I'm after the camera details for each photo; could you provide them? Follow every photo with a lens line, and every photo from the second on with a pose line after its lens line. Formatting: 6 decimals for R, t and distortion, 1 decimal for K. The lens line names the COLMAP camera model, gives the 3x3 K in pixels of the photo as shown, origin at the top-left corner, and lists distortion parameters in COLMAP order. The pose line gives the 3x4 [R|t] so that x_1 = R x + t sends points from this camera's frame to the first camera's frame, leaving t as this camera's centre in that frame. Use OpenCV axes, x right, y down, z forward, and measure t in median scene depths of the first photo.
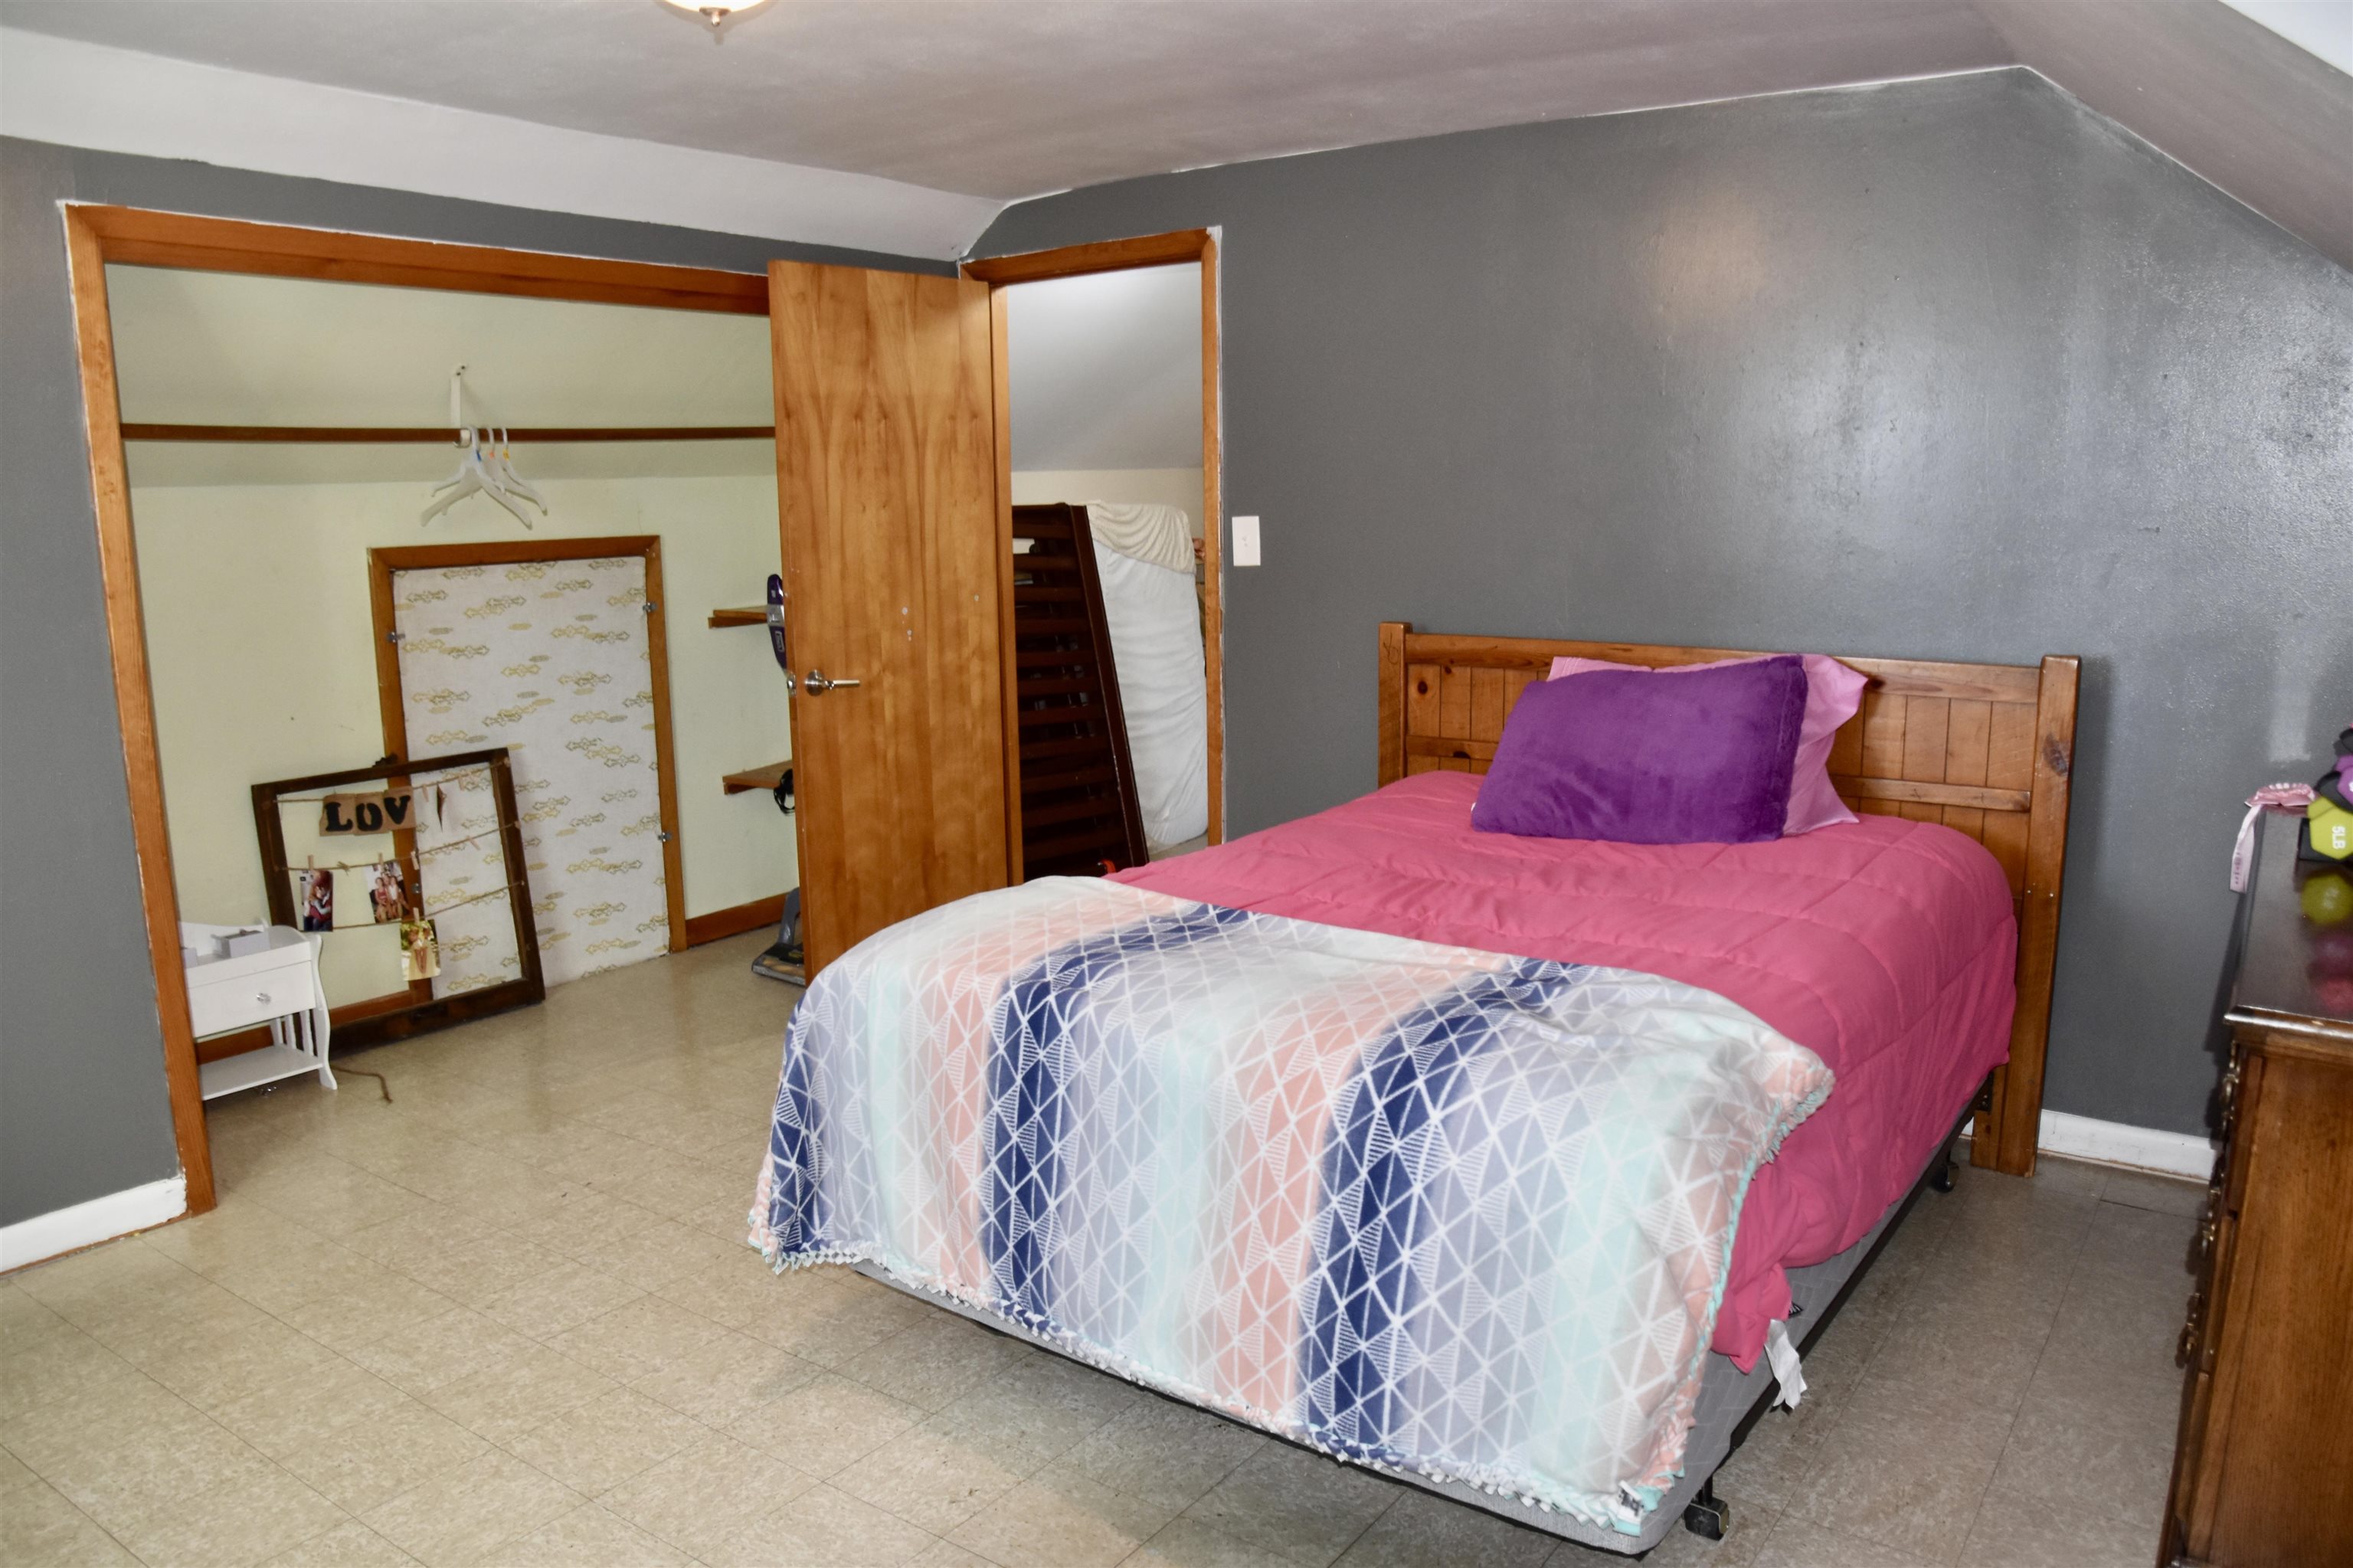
lens RADIAL K [[1690.4, 0, 1176.5], [0, 1690.4, 784.0], [0, 0, 1]] dist [-0.085480, 0.004102]
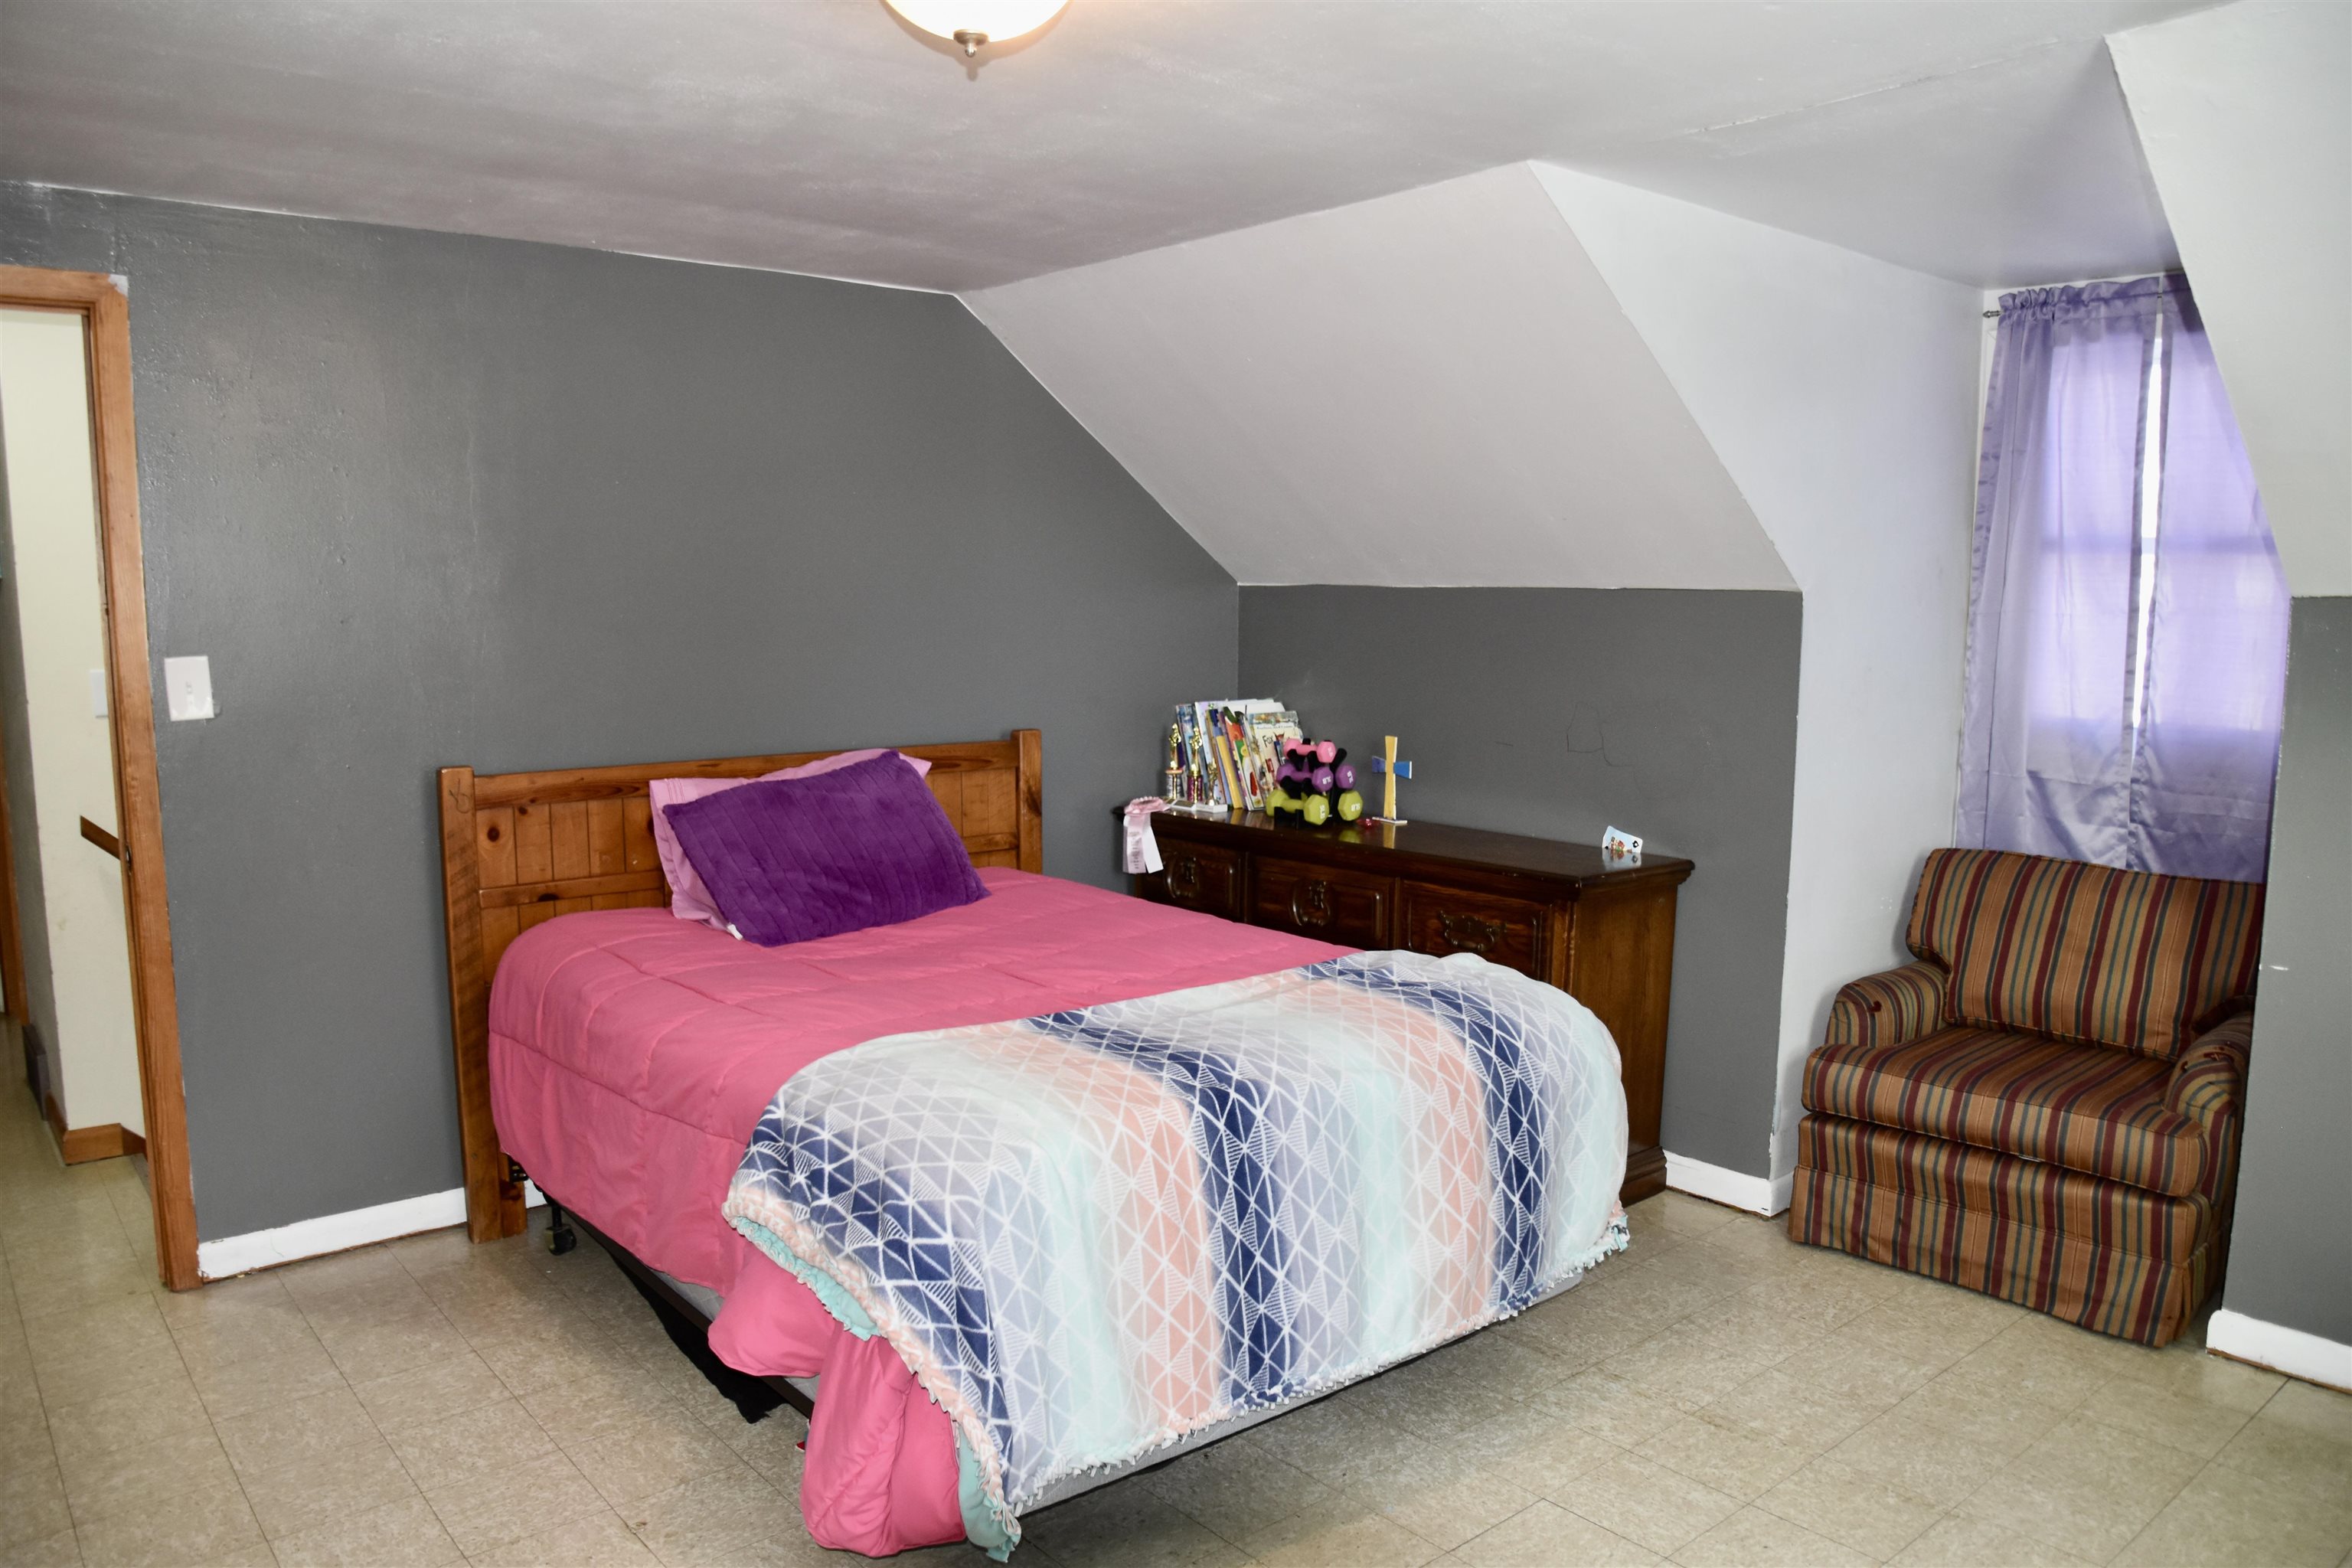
lens RADIAL K [[1616.2, 0, 1096.0], [0, 1616.2, 827.5], [0, 0, 1]] dist [-0.007180, -0.000891]
pose [[0.275879, -0.127044, 0.952759, -1.009236], [0.163629, 0.982966, 0.083691, -0.135213], [-0.947162, 0.132811, 0.291968, 0.723441]]
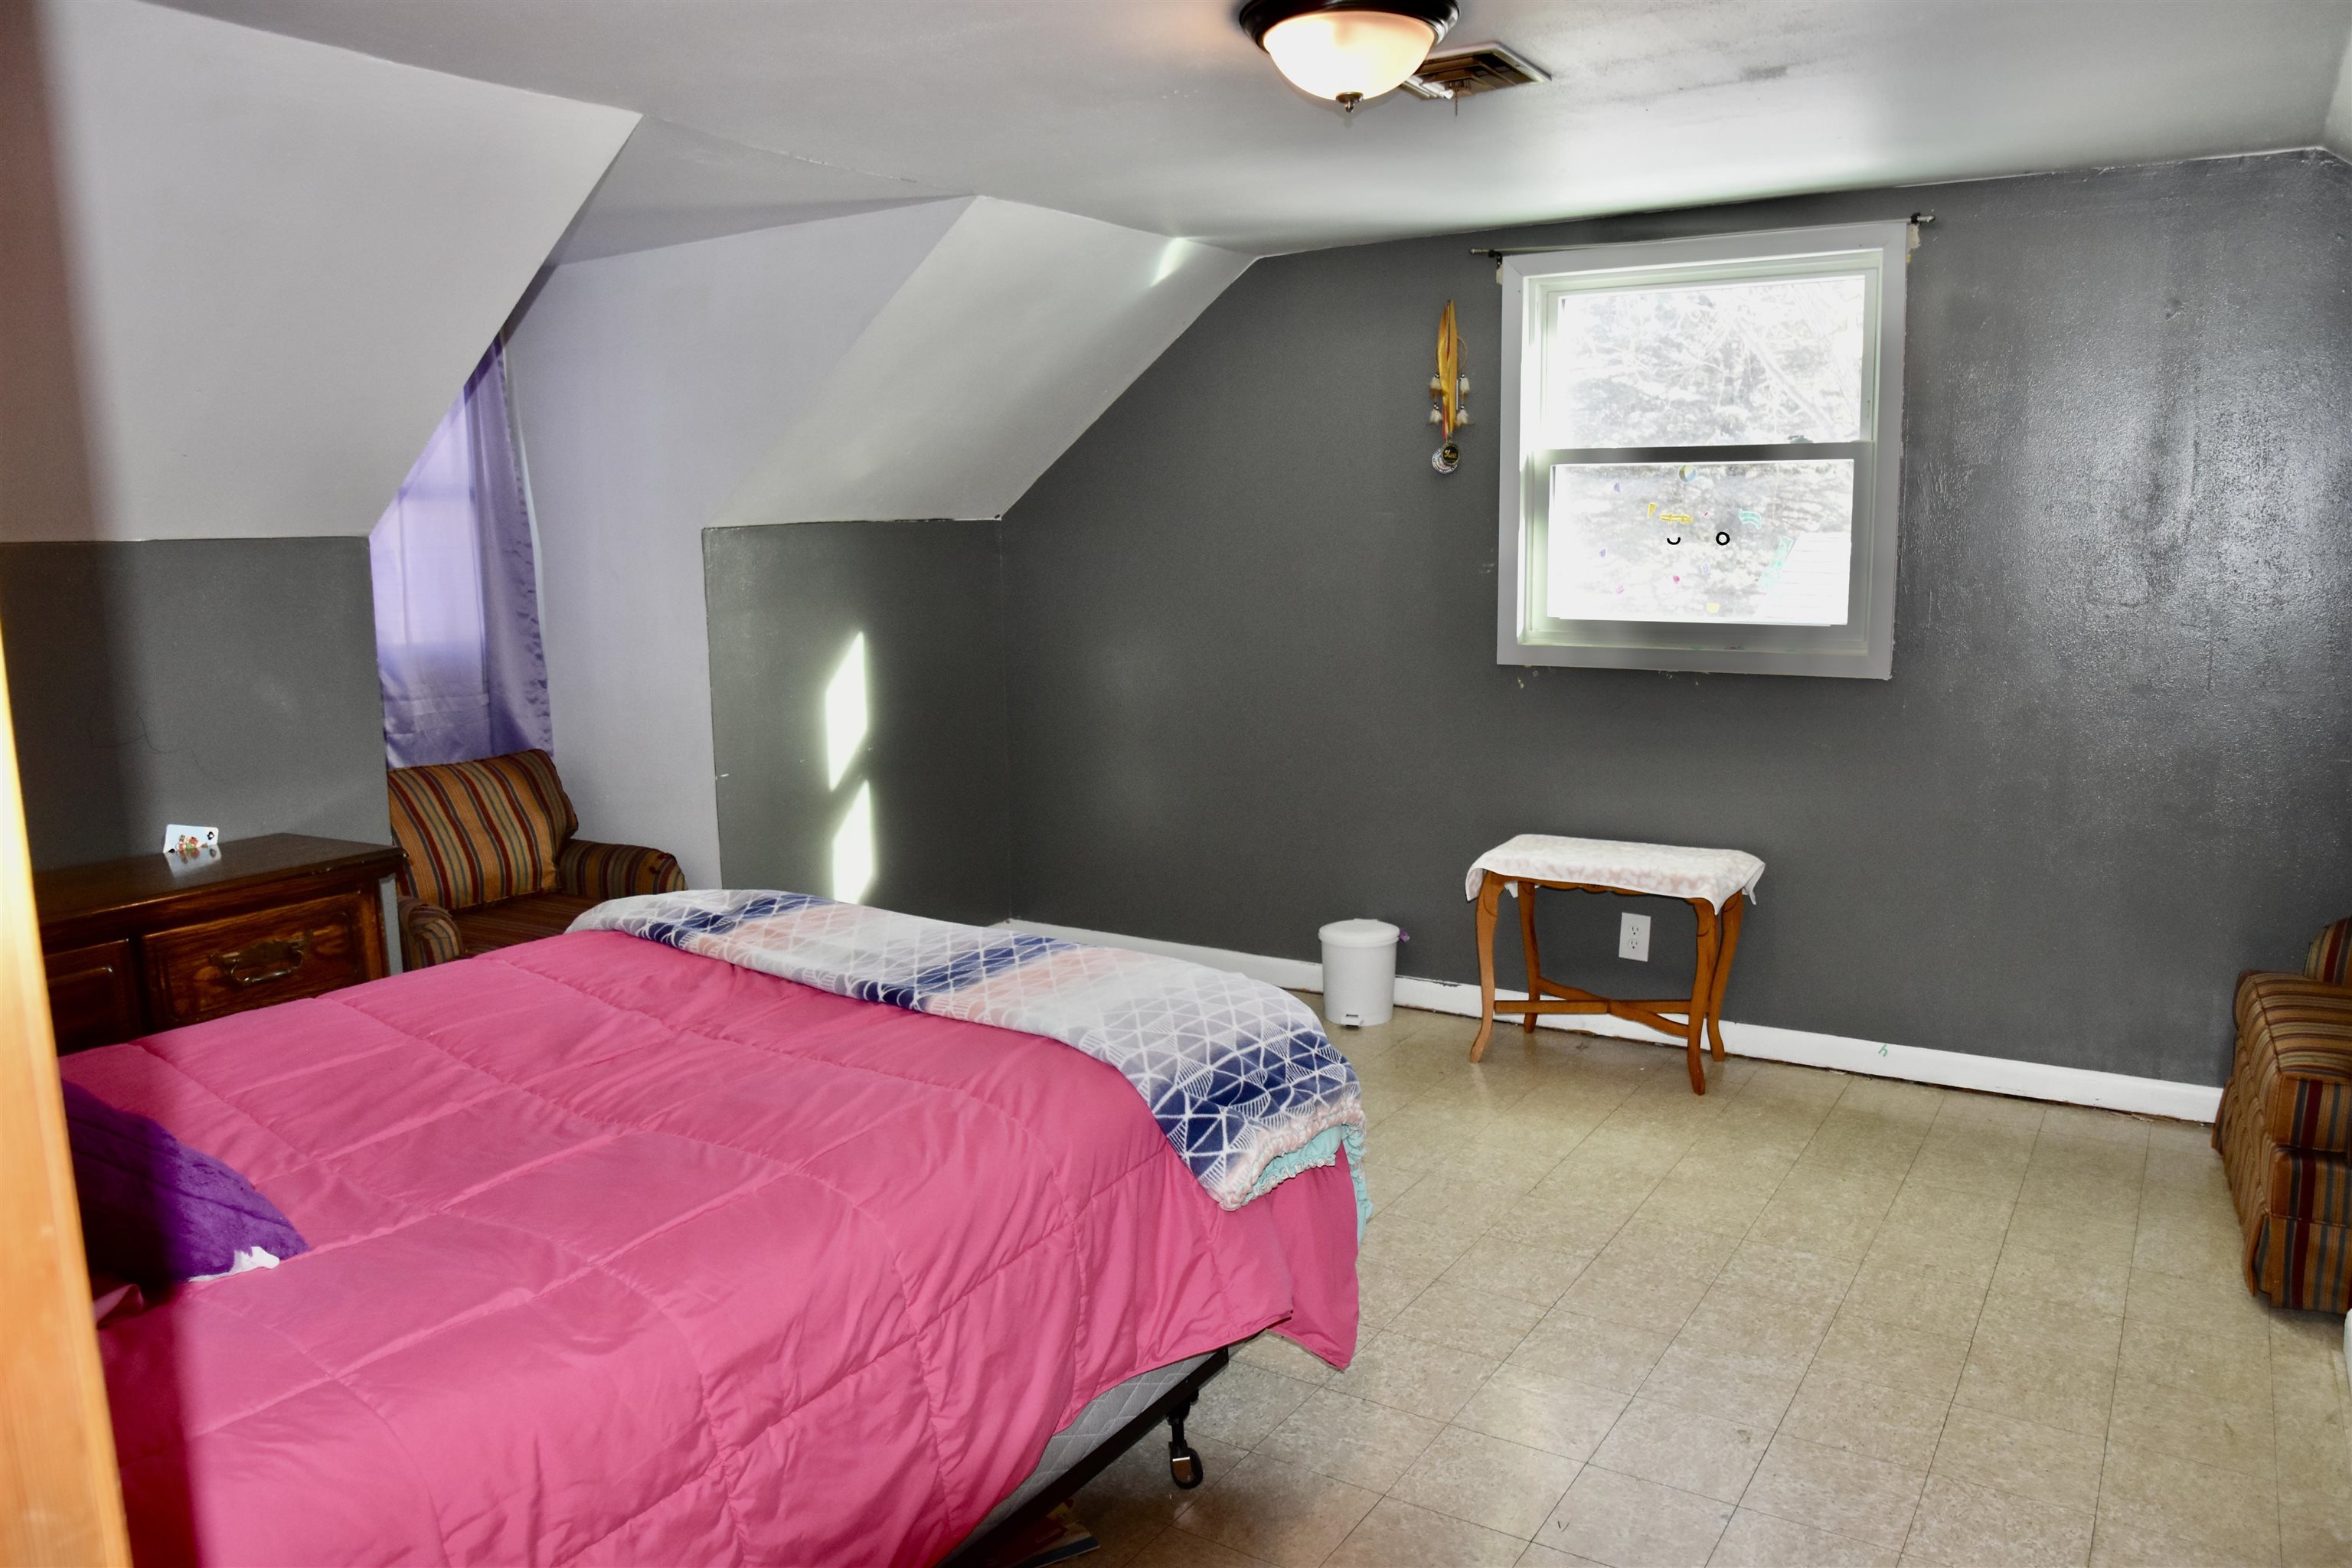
lens RADIAL K [[1689.7, 0, 1176.0], [0, 1689.7, 784.0], [0, 0, 1]] dist [-0.085480, 0.004102]
pose [[-0.998792, 0.036014, -0.033414, -0.108636], [0.023577, 0.948095, 0.317112, -0.371075], [0.043101, 0.315942, -0.947799, 2.066092]]
